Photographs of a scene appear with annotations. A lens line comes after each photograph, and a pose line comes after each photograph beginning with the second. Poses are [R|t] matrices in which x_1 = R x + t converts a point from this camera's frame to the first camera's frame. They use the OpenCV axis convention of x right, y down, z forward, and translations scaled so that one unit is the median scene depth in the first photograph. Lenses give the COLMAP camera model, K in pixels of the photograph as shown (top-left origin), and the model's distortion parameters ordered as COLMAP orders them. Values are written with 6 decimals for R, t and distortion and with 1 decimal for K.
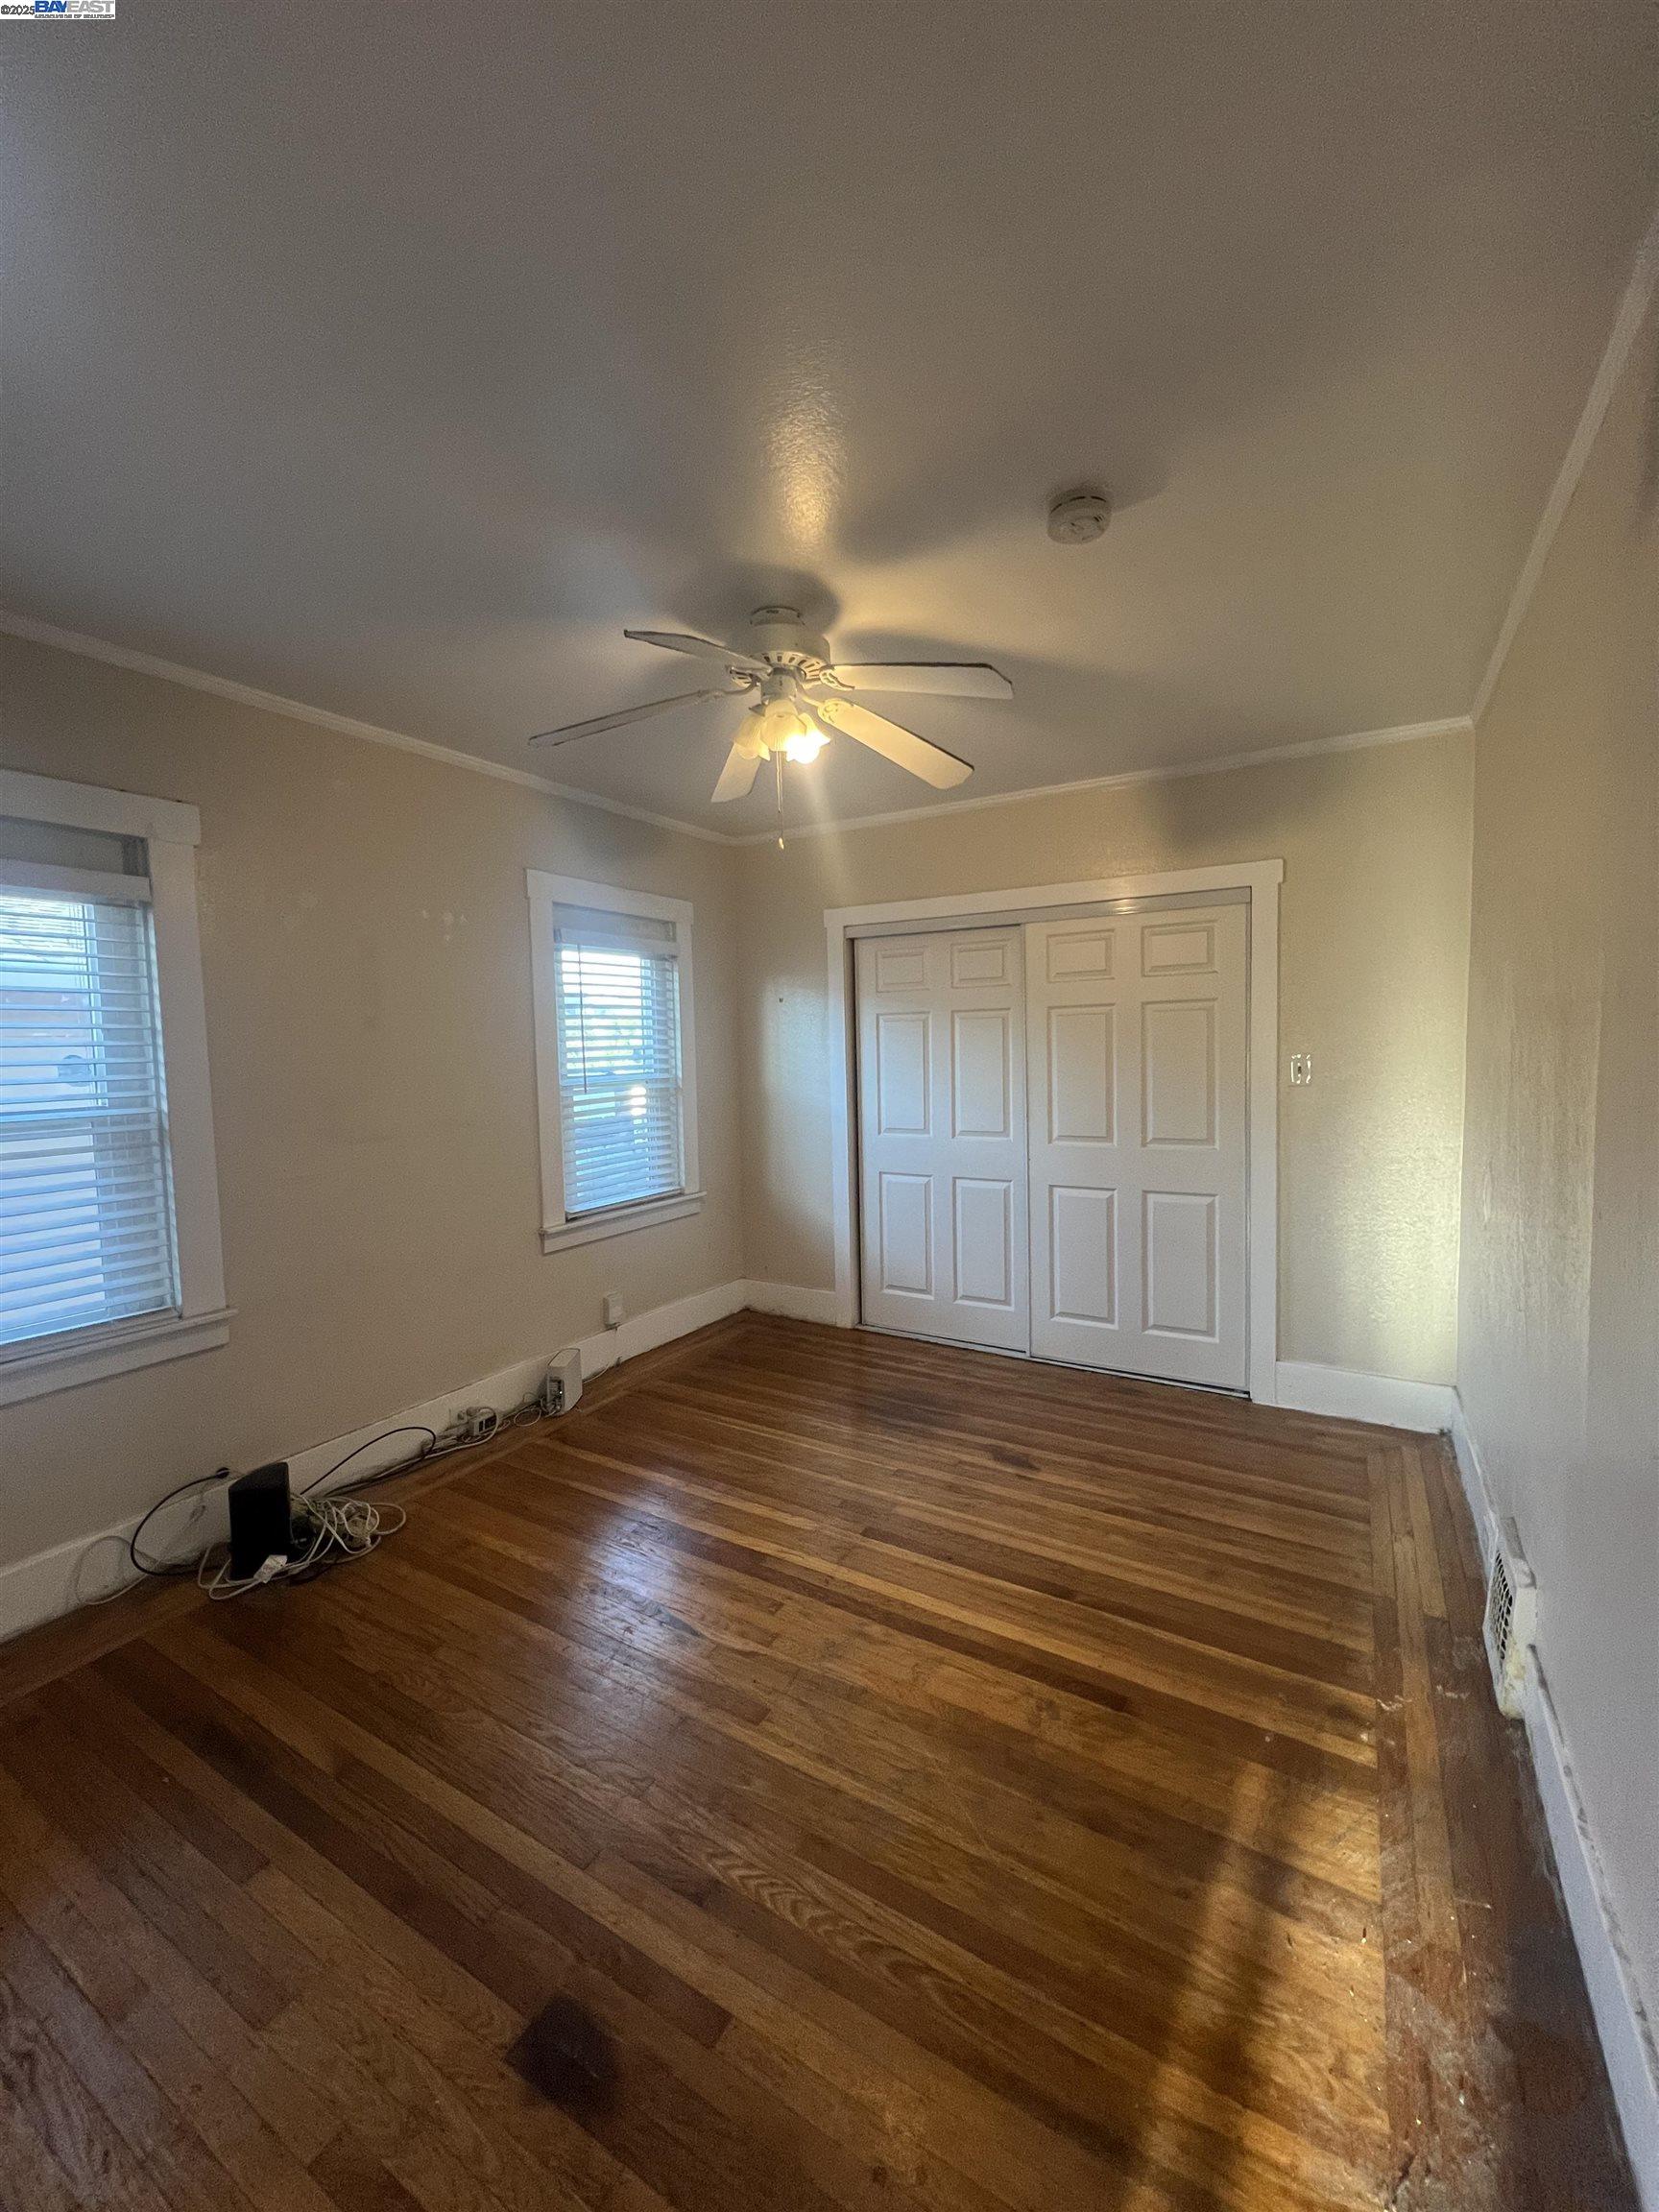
lens RADIAL K [[881.5, 0, 829.9], [0, 881.5, 1096.8], [0, 0, 1]] dist [0.000169, 0.000096]
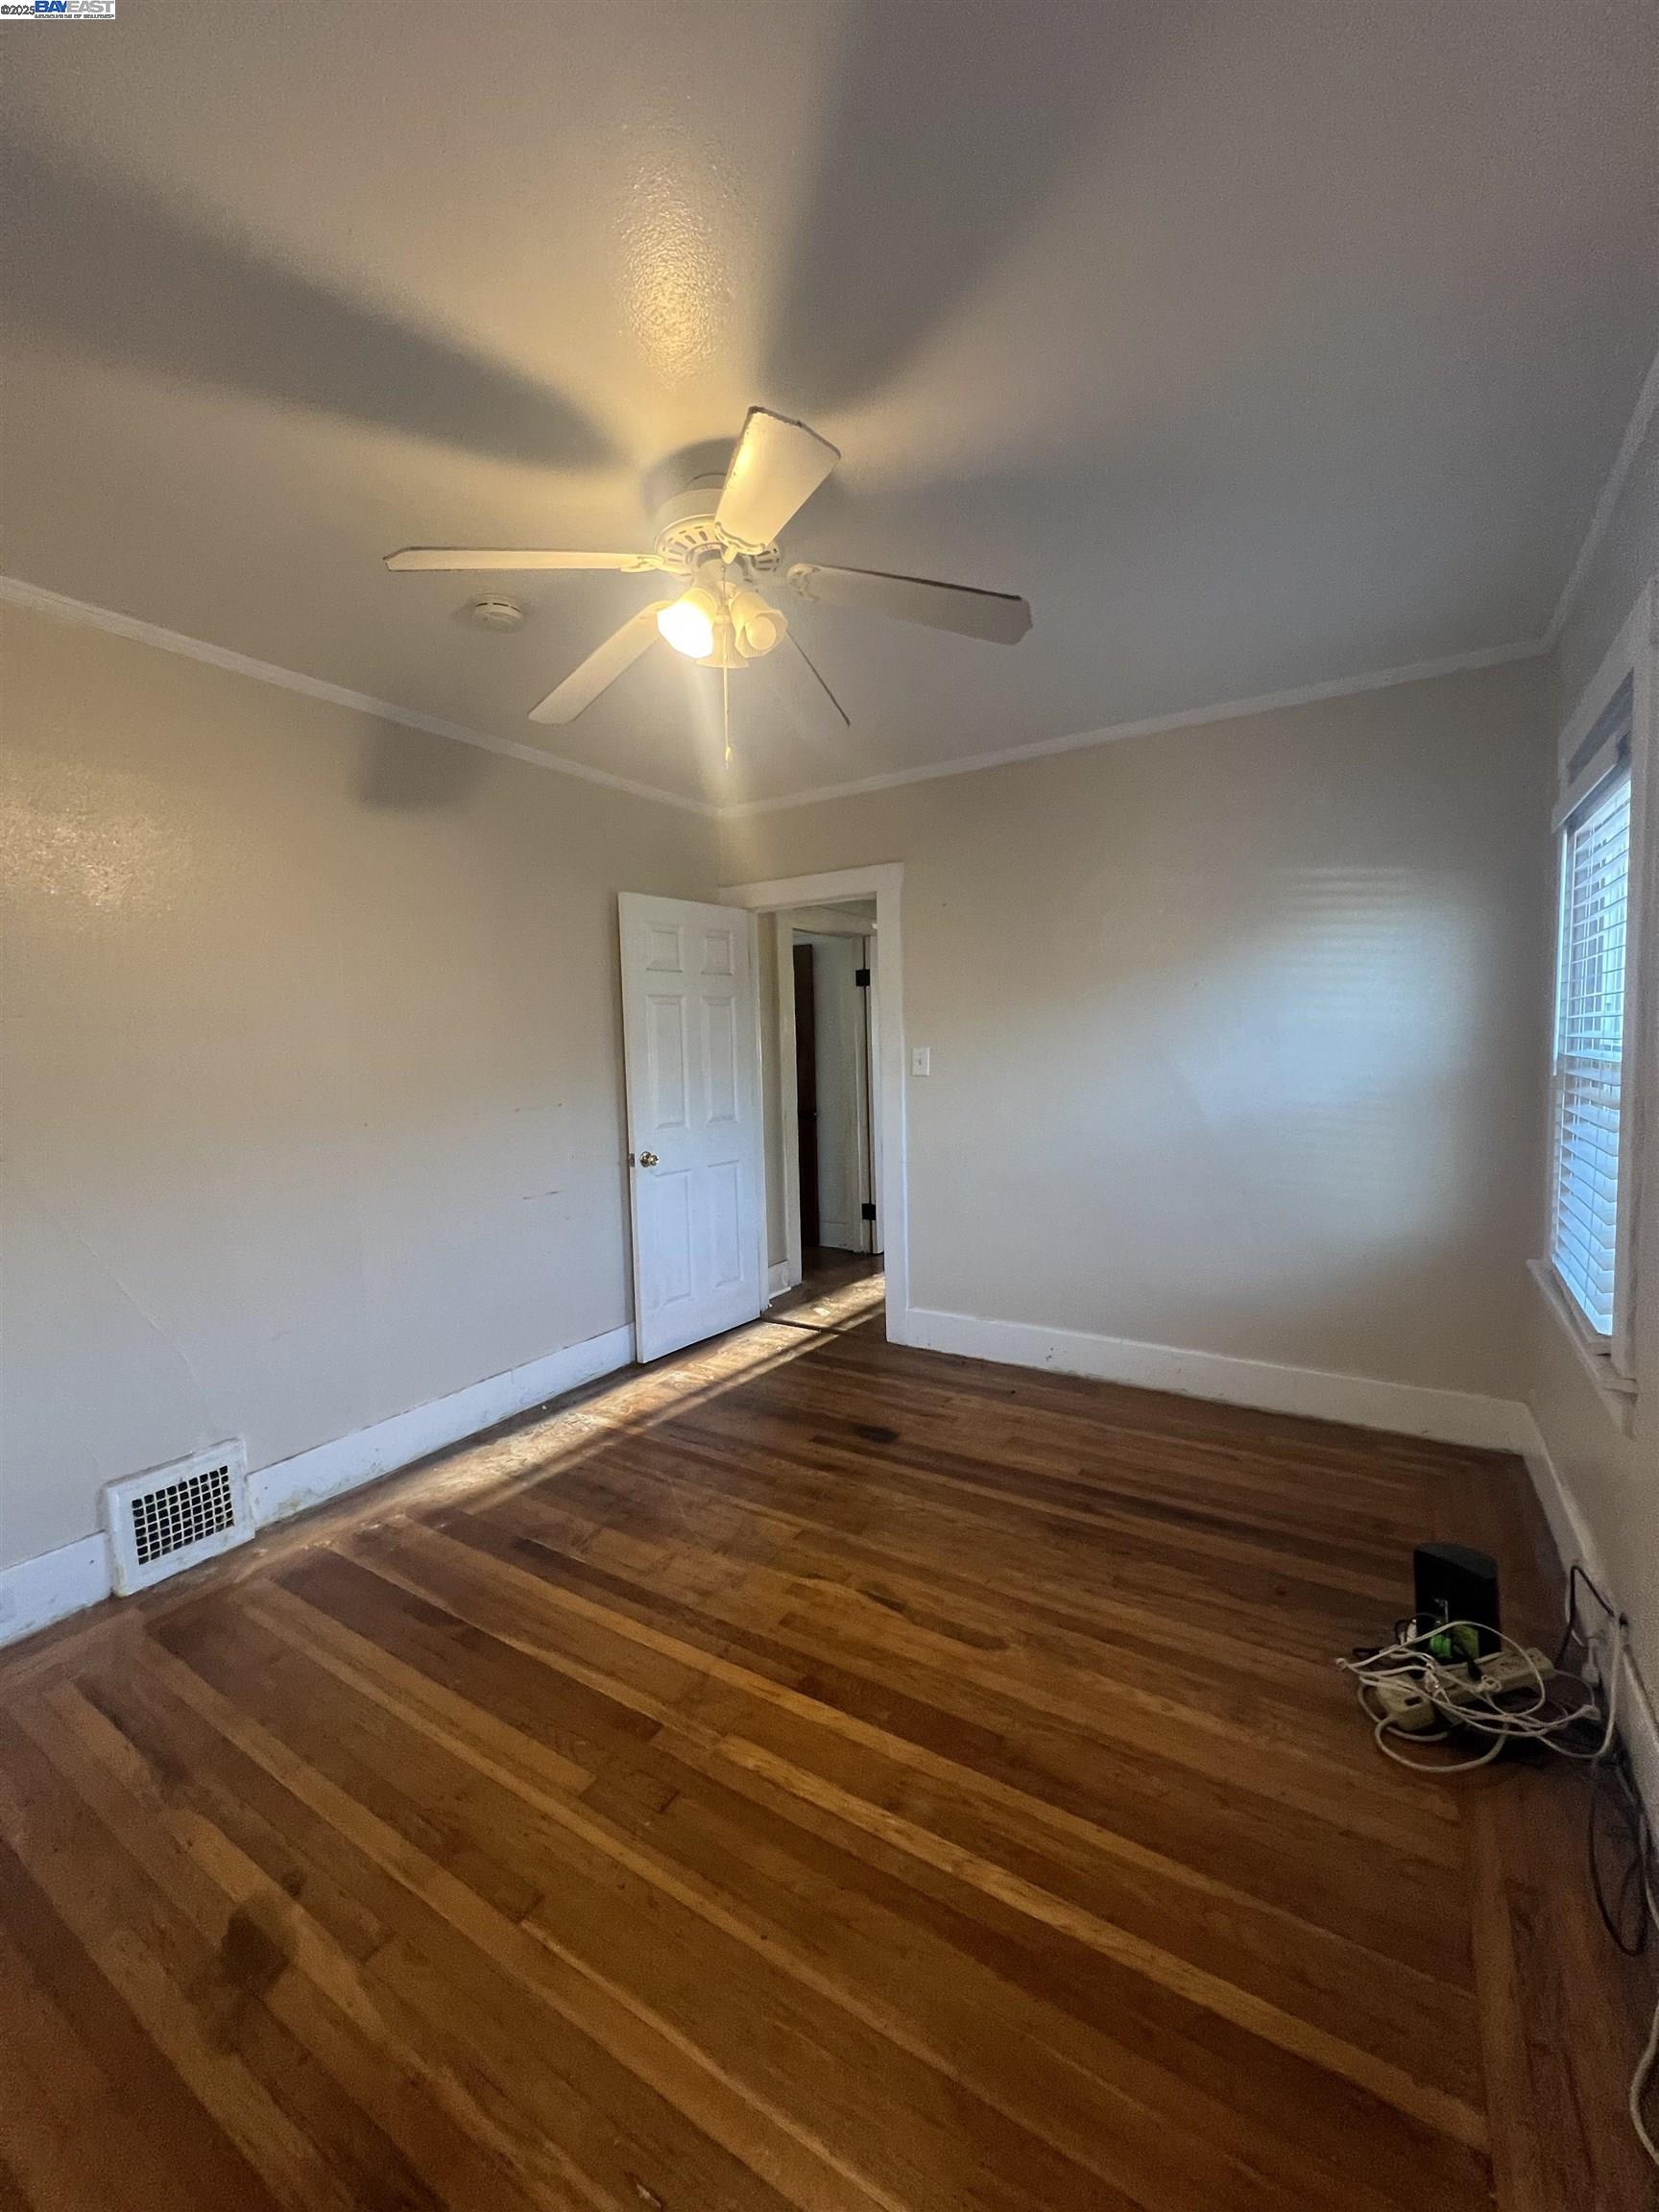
lens RADIAL K [[881.5, 0, 833.6], [0, 881.5, 1104.1], [0, 0, 1]] dist [0.000169, 0.000096]
pose [[-0.998592, 0.046518, 0.025485, -0.117645], [0.049527, 0.989734, 0.134066, -0.060029], [-0.018987, 0.135140, -0.990645, 1.364295]]
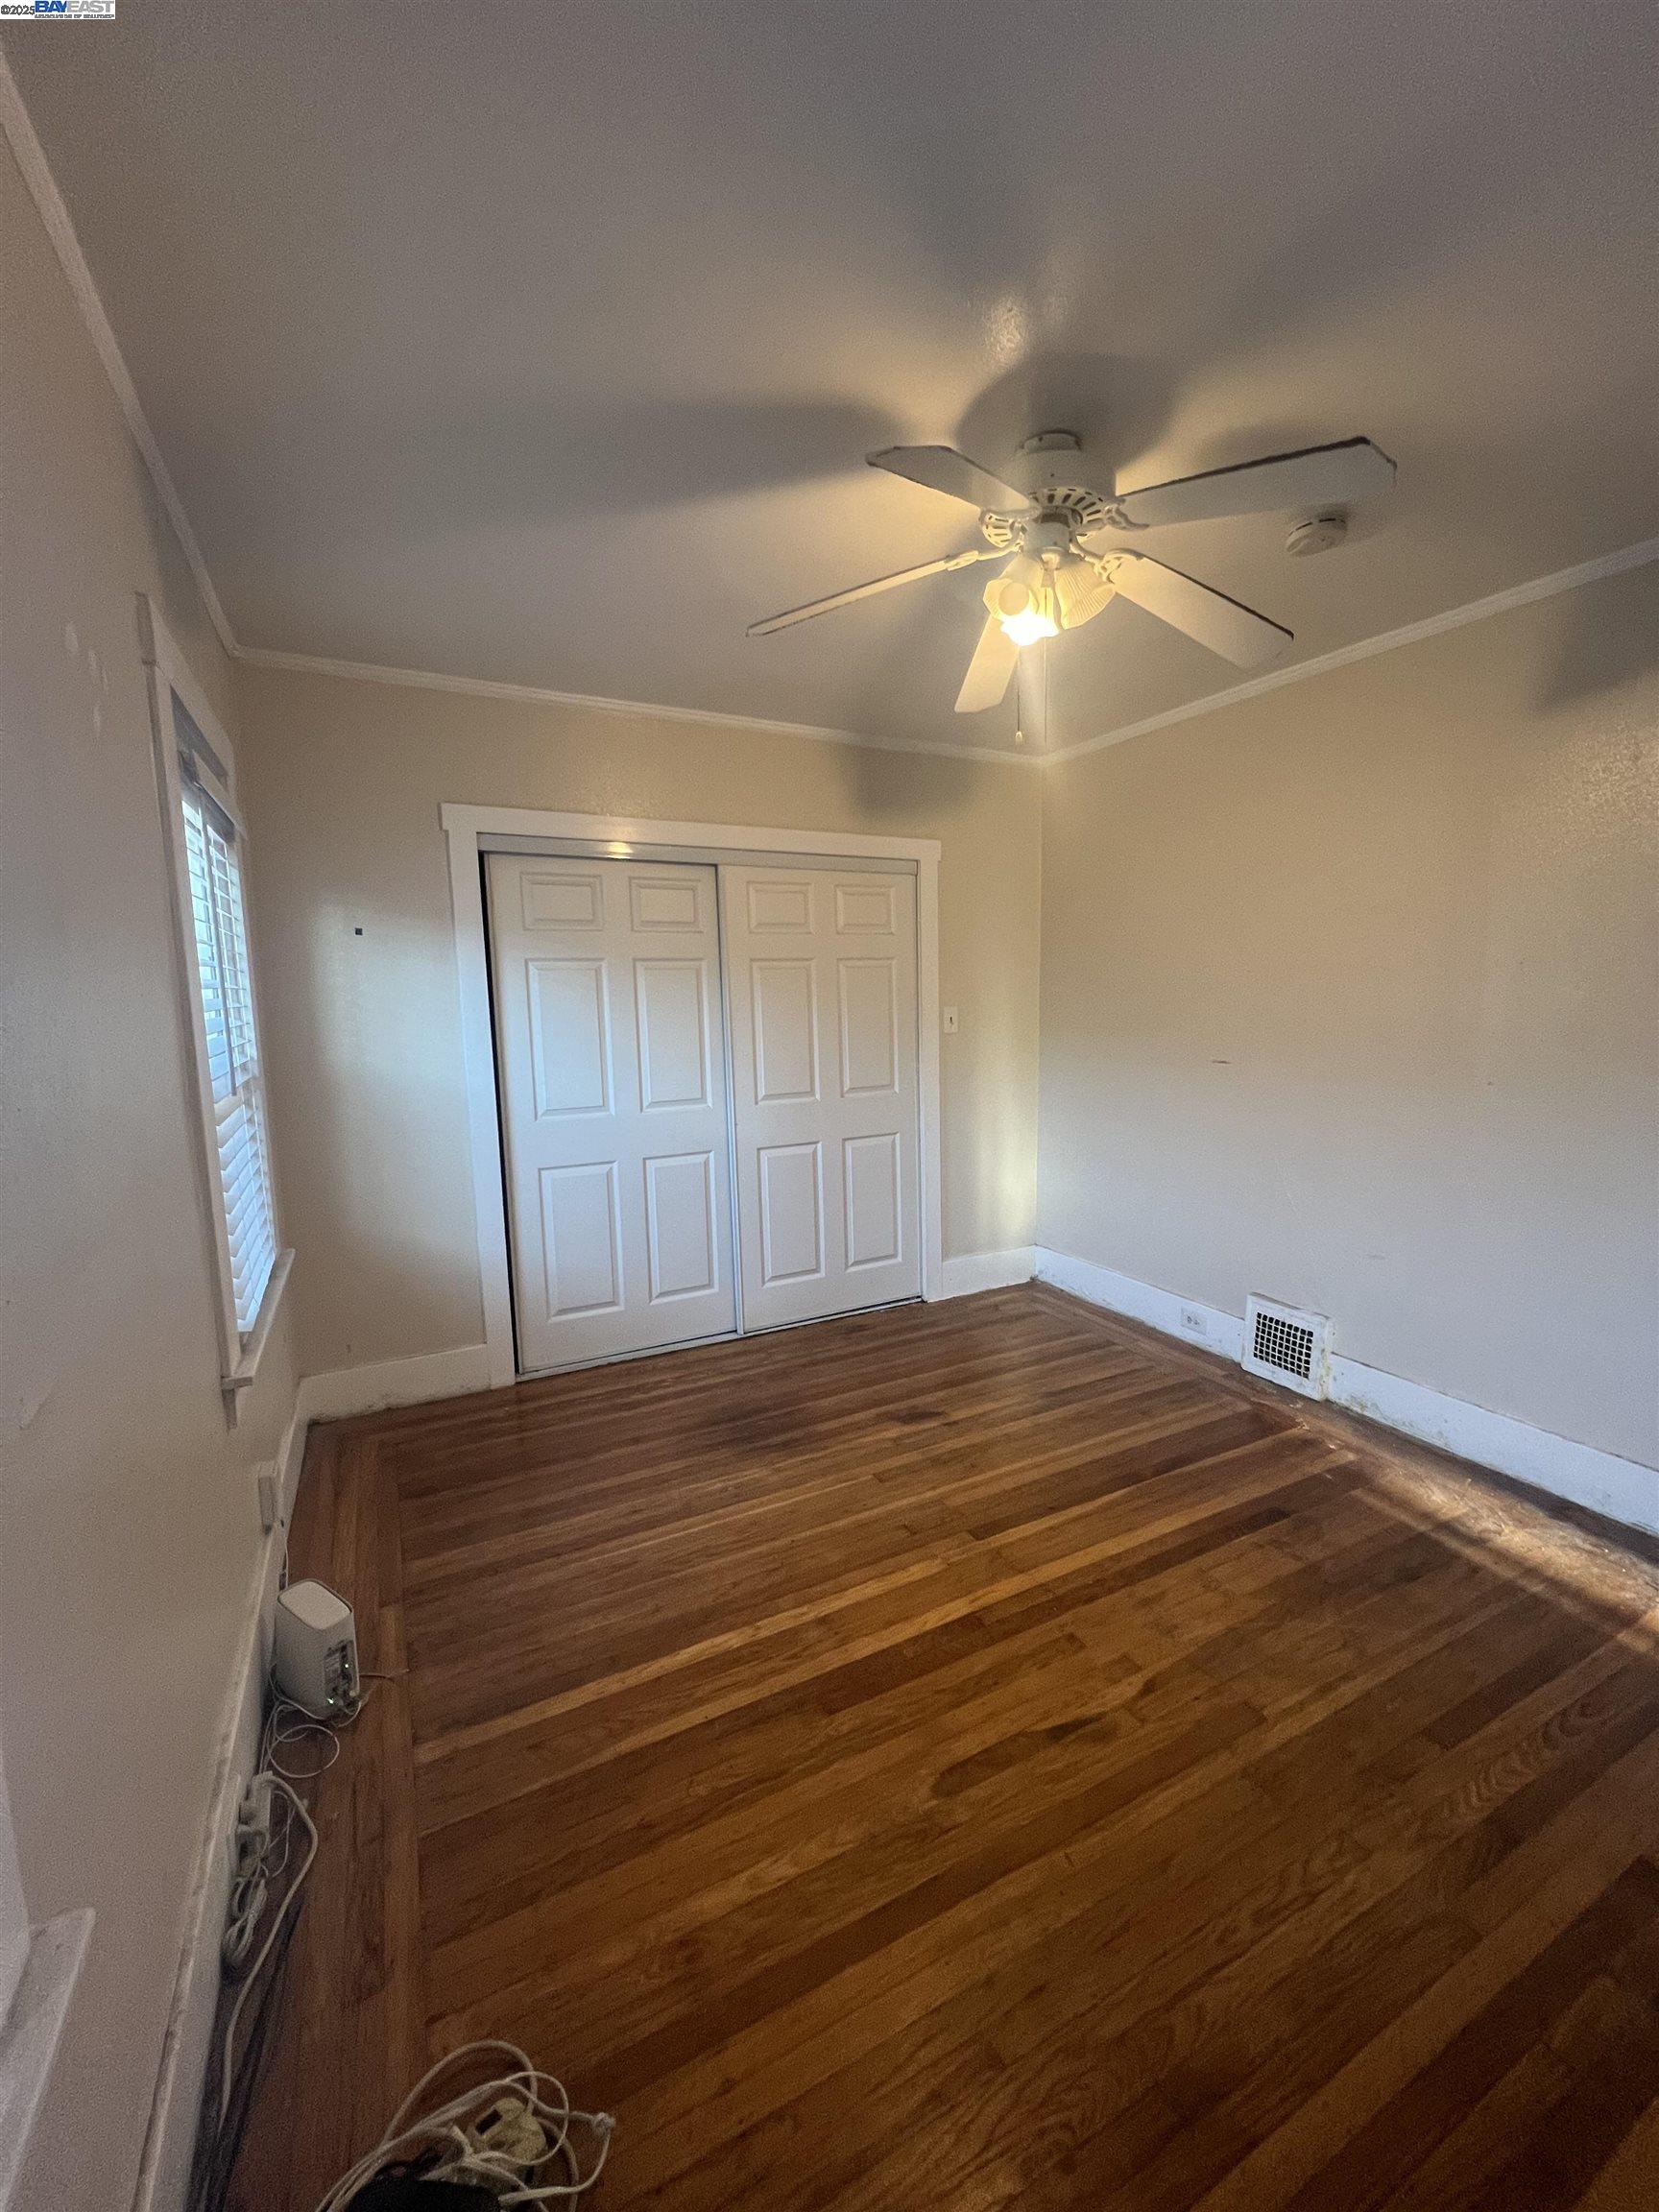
lens RADIAL K [[881.5, 0, 834.7], [0, 881.5, 1102.2], [0, 0, 1]] dist [0.000169, 0.000096]
pose [[0.524571, -0.094463, 0.846110, -0.642087], [0.058817, 0.995472, 0.074672, -0.019876], [-0.849333, 0.010595, 0.527751, 0.544900]]
